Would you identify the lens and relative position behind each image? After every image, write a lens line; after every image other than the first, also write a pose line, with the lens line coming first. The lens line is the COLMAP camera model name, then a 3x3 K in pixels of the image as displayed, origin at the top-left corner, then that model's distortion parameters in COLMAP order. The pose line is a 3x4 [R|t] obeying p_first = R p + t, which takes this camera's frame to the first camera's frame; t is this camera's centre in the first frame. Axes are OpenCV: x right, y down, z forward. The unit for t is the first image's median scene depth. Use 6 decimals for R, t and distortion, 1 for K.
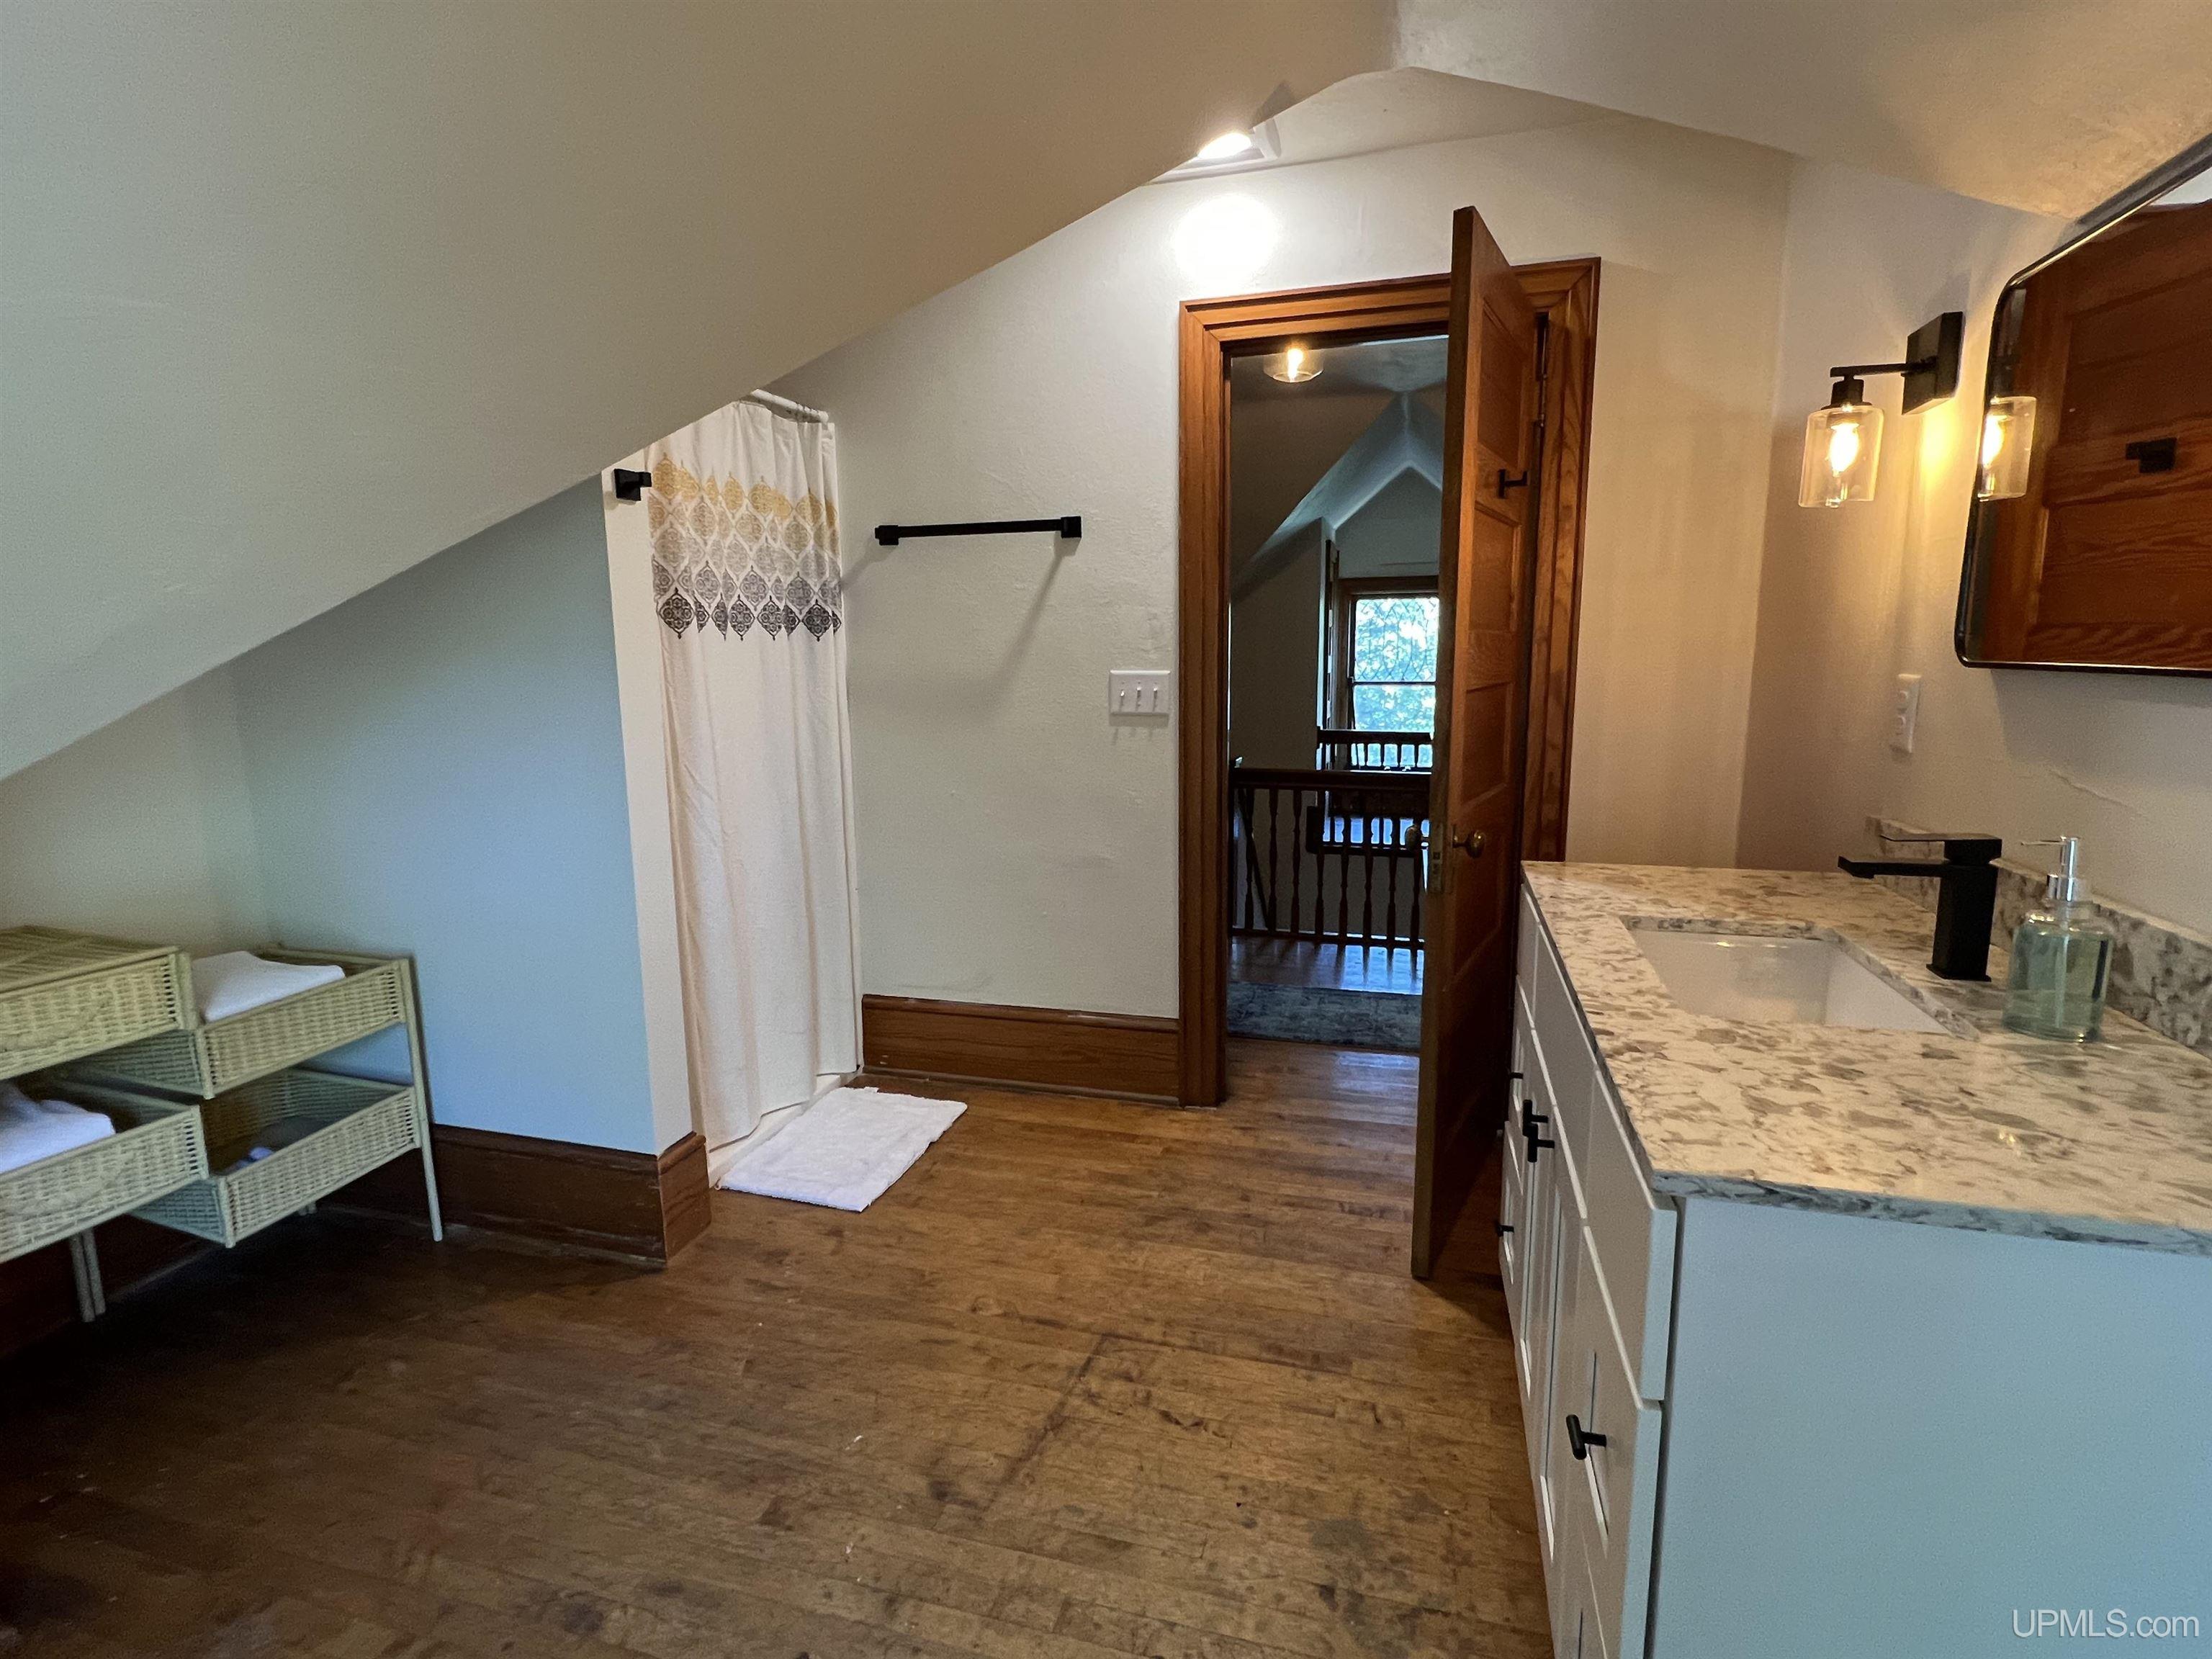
lens RADIAL K [[1095.4, 0, 1106.0], [0, 1095.4, 829.5], [0, 0, 1]] dist [0.002371, 0.000359]
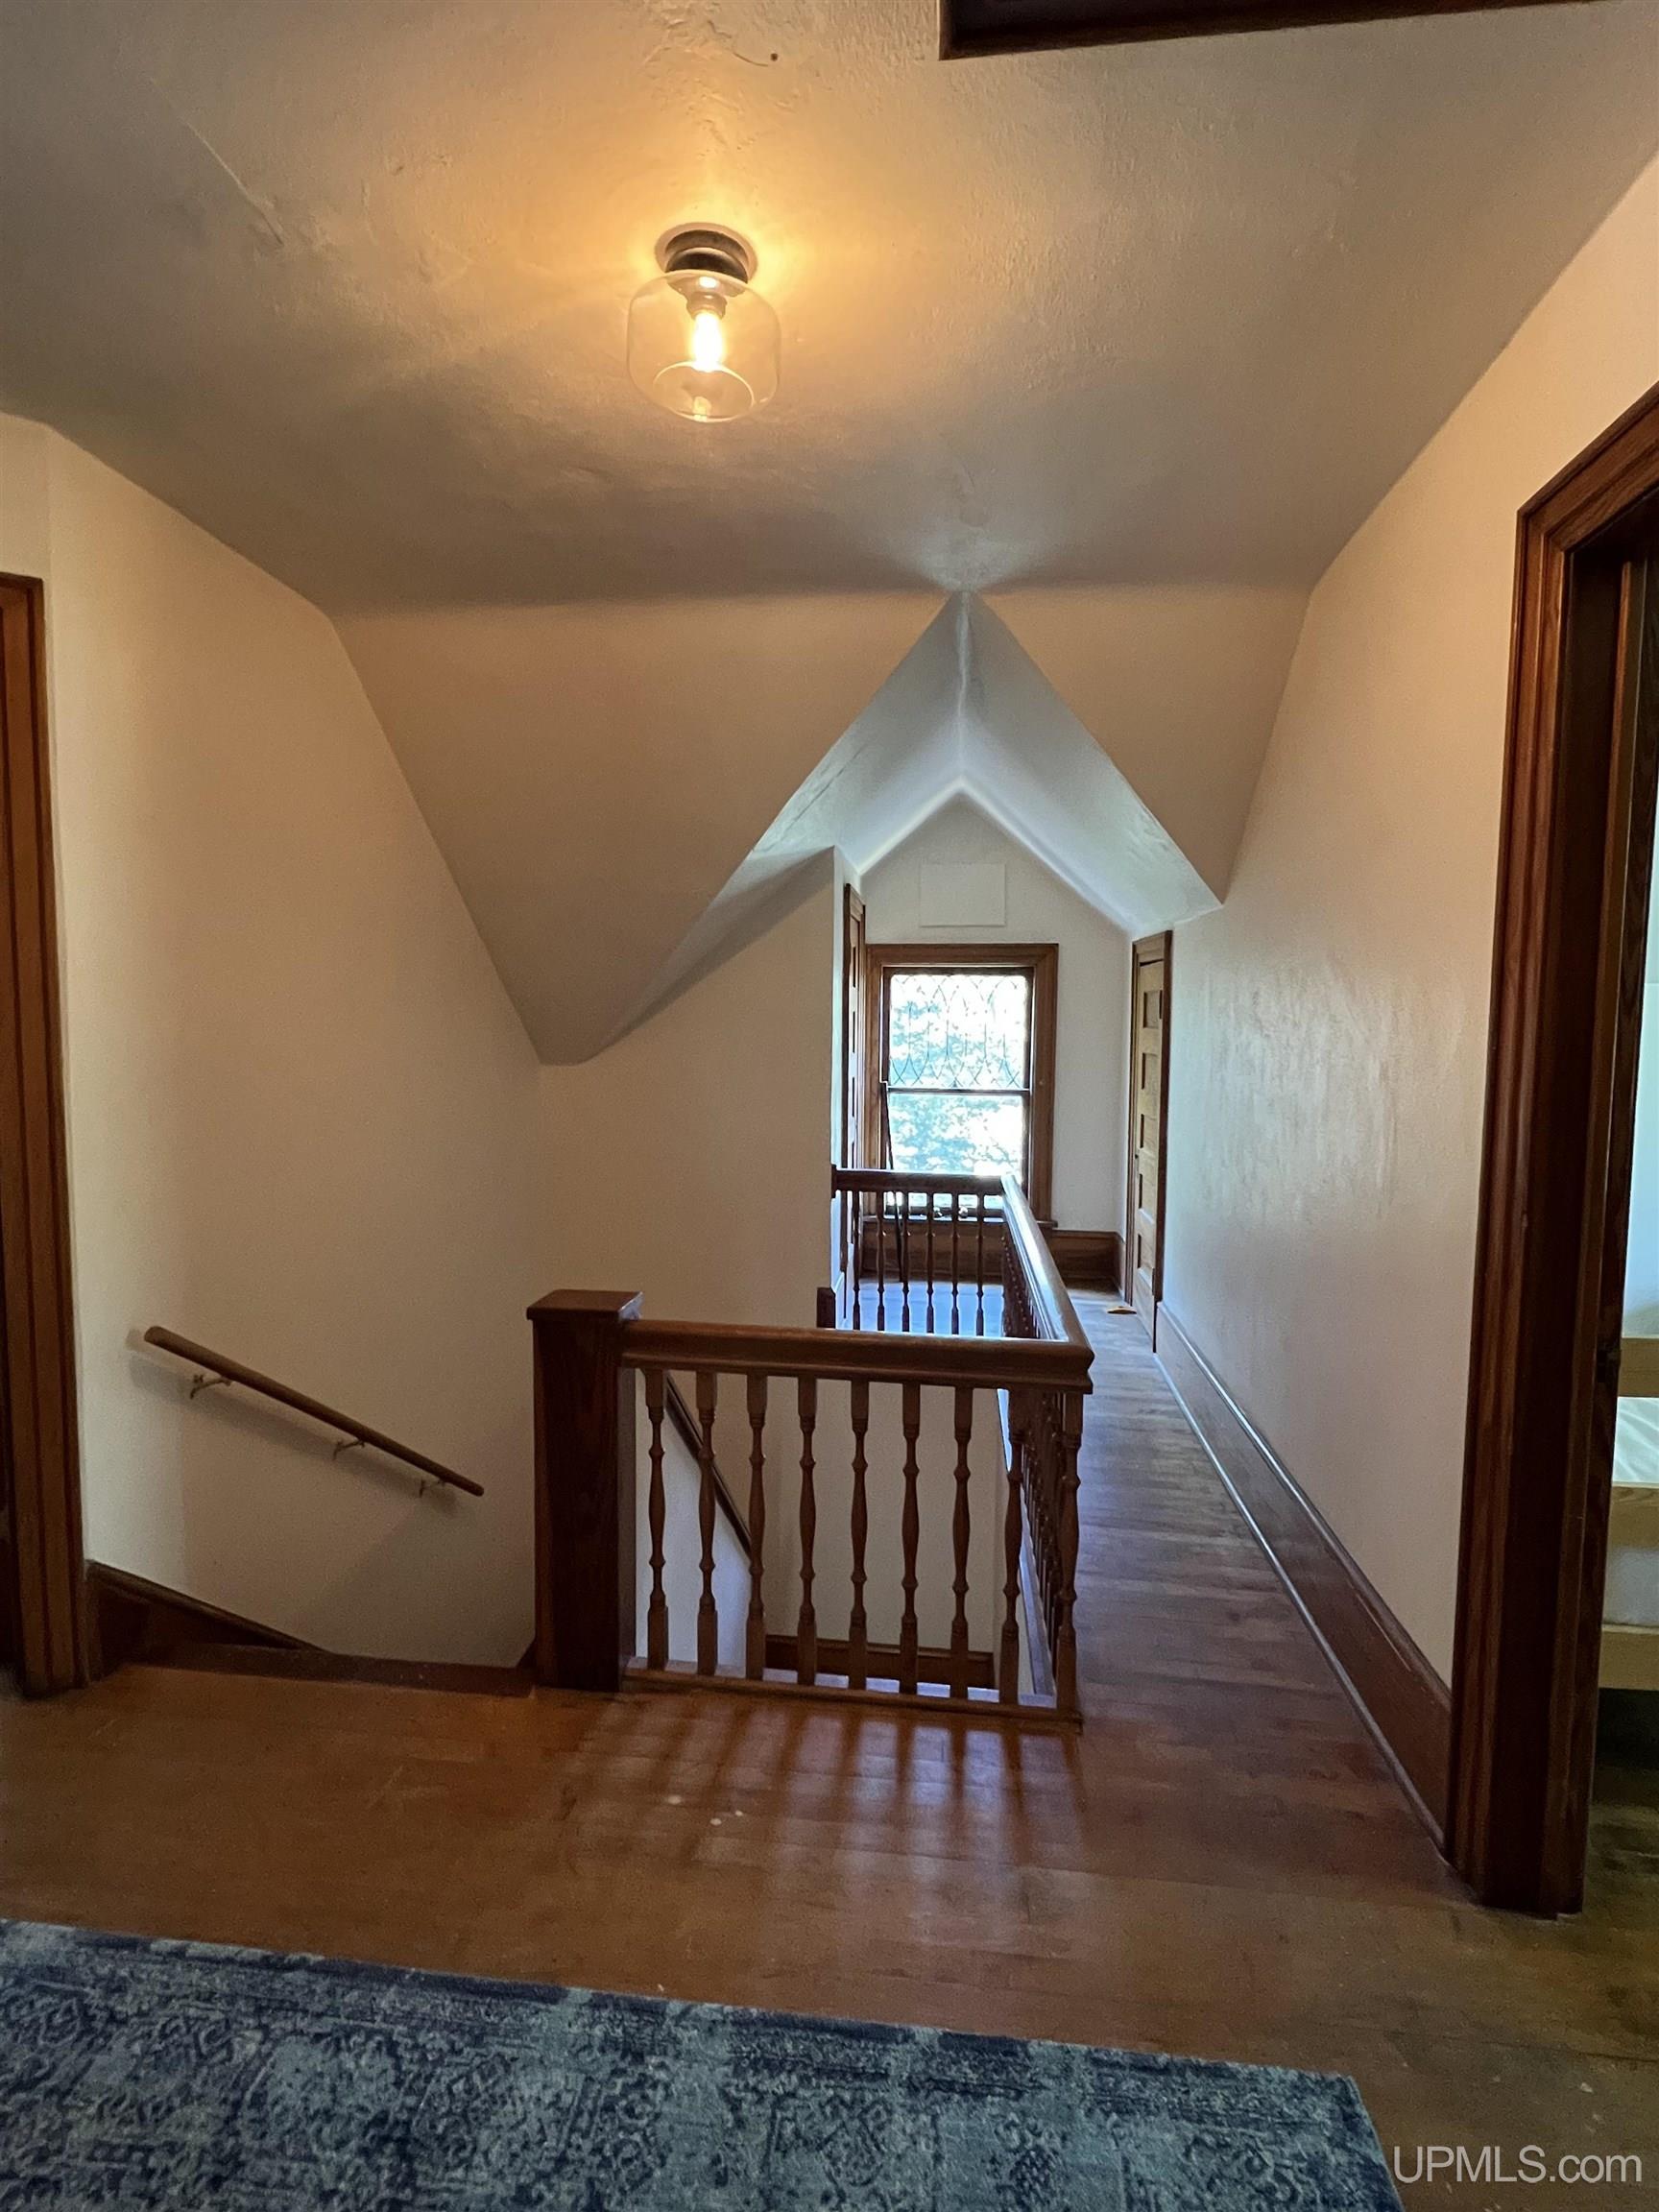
lens RADIAL K [[1095.4, 0, 829.5], [0, 1095.4, 1106.0], [0, 0, 1]] dist [0.002371, 0.000359]
pose [[0.987167, 0.005500, 0.159597, 0.085371], [0.007673, 0.996619, -0.081808, -0.074274], [-0.159507, 0.081983, 0.983787, 0.348824]]
